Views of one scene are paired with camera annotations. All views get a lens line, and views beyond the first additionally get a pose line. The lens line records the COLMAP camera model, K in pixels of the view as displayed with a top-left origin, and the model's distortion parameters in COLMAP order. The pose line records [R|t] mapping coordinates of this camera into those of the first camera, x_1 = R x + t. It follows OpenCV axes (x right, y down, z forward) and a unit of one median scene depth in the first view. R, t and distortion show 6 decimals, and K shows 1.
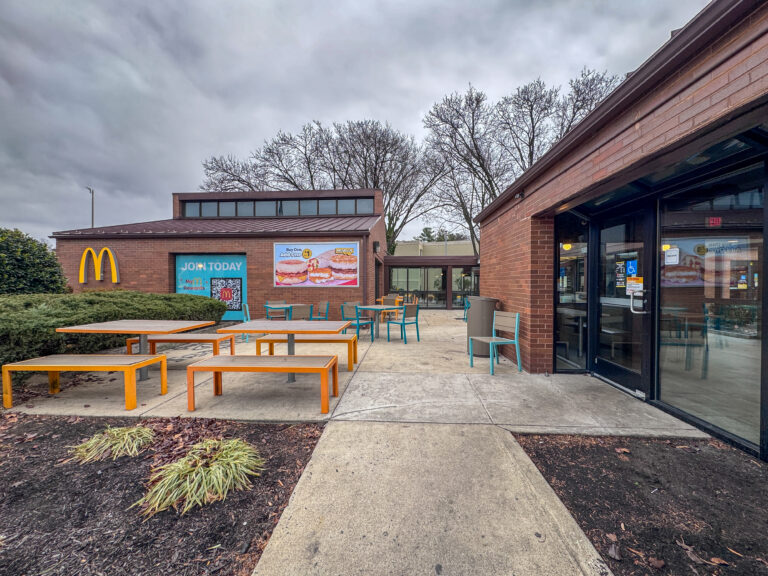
lens RADIAL K [[309.0, 0, 384.5], [0, 309.0, 287.0], [0, 0, 1]] dist [0.000119, 0.000003]
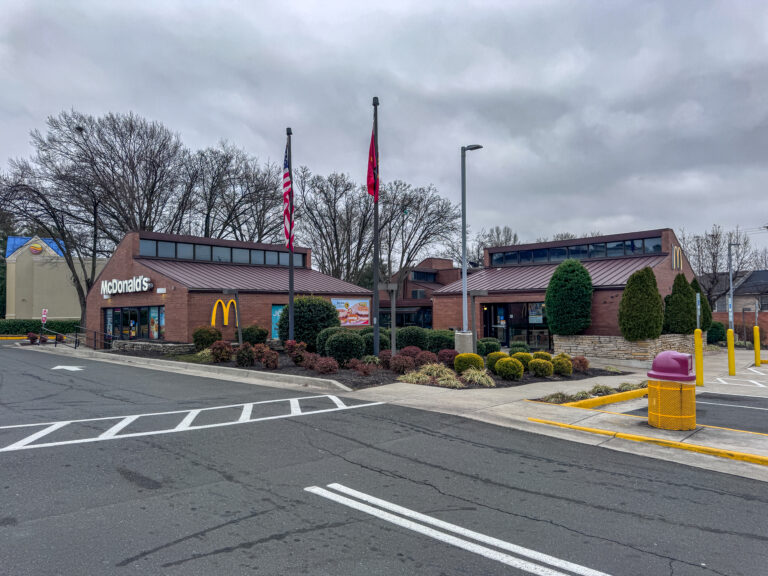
lens RADIAL K [[535.0, 0, 383.4], [0, 535.0, 289.1], [0, 0, 1]] dist [0.000155, 0.000007]
pose [[0.647839, 0.028616, 0.761240, -2.329034], [0.019773, 0.998326, -0.054356, -0.035693], [-0.761521, 0.050265, 0.646188, -1.020405]]
